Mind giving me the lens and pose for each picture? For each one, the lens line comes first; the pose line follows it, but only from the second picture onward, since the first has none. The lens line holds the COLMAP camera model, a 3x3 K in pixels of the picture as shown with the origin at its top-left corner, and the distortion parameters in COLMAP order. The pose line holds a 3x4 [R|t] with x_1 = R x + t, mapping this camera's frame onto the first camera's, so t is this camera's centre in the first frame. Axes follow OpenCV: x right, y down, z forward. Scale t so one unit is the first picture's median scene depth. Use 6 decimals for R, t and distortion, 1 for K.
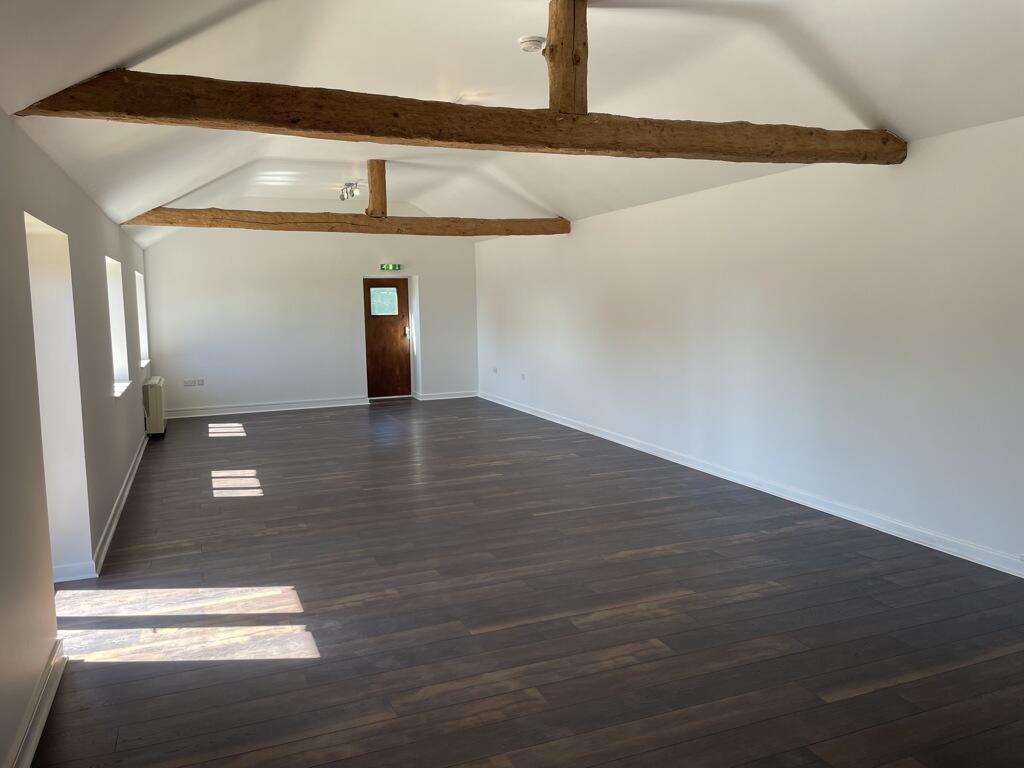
lens RADIAL K [[795.4, 0, 514.9], [0, 795.4, 379.4], [0, 0, 1]] dist [0.058207, -0.080698]
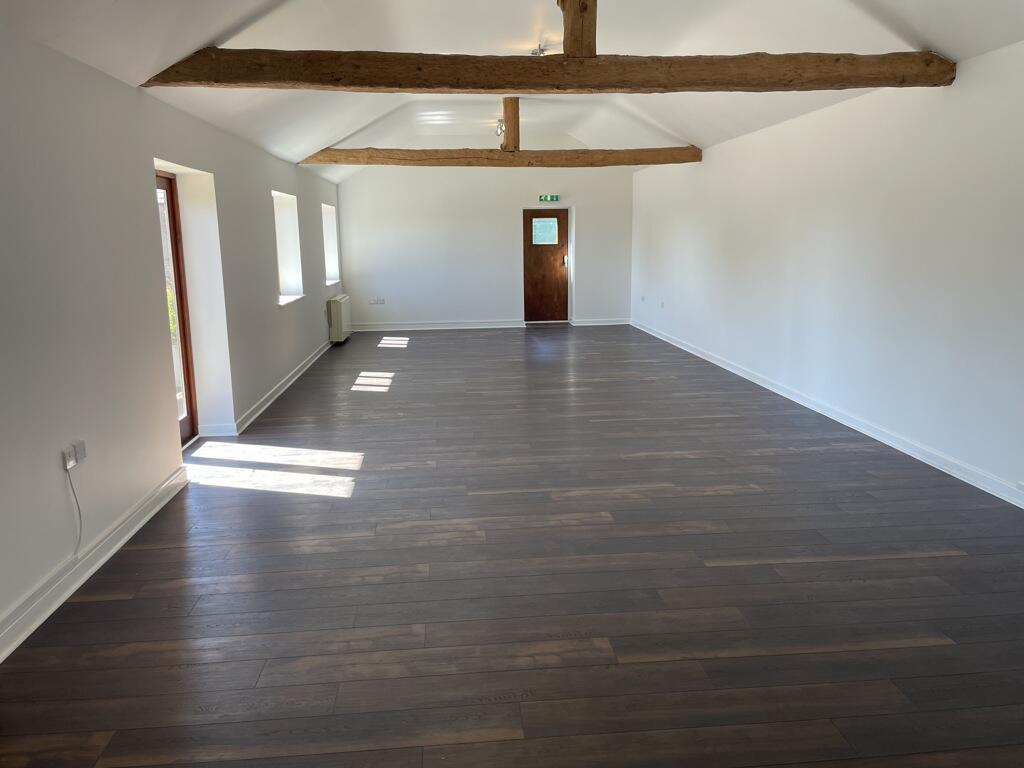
lens RADIAL K [[795.4, 0, 508.8], [0, 795.4, 386.9], [0, 0, 1]] dist [0.058207, -0.080698]
pose [[0.955748, 0.060135, -0.287974, 0.288483], [-0.033589, 0.994790, 0.096254, 0.022424], [0.292262, -0.082322, 0.952789, -0.127865]]
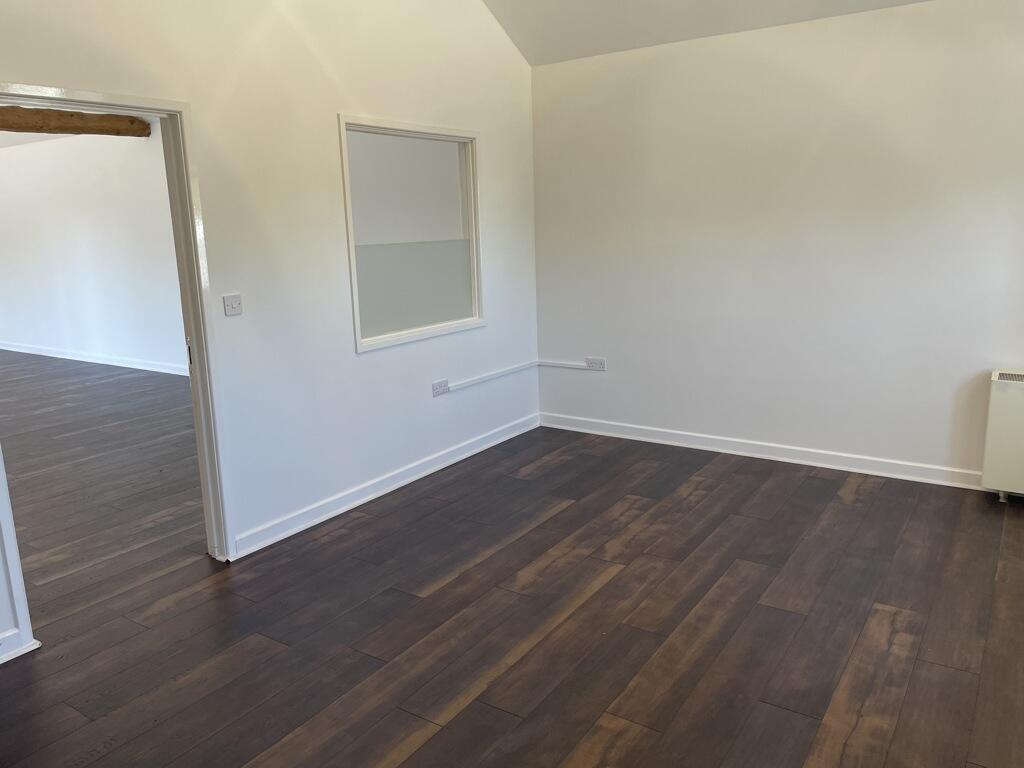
lens RADIAL K [[795.4, 0, 510.4], [0, 795.4, 378.8], [0, 0, 1]] dist [0.058207, -0.080698]
pose [[0.837764, -0.109799, 0.534879, 0.193924], [0.066068, 0.992760, 0.100311, 0.094670], [-0.542021, -0.048699, 0.838953, -0.766602]]
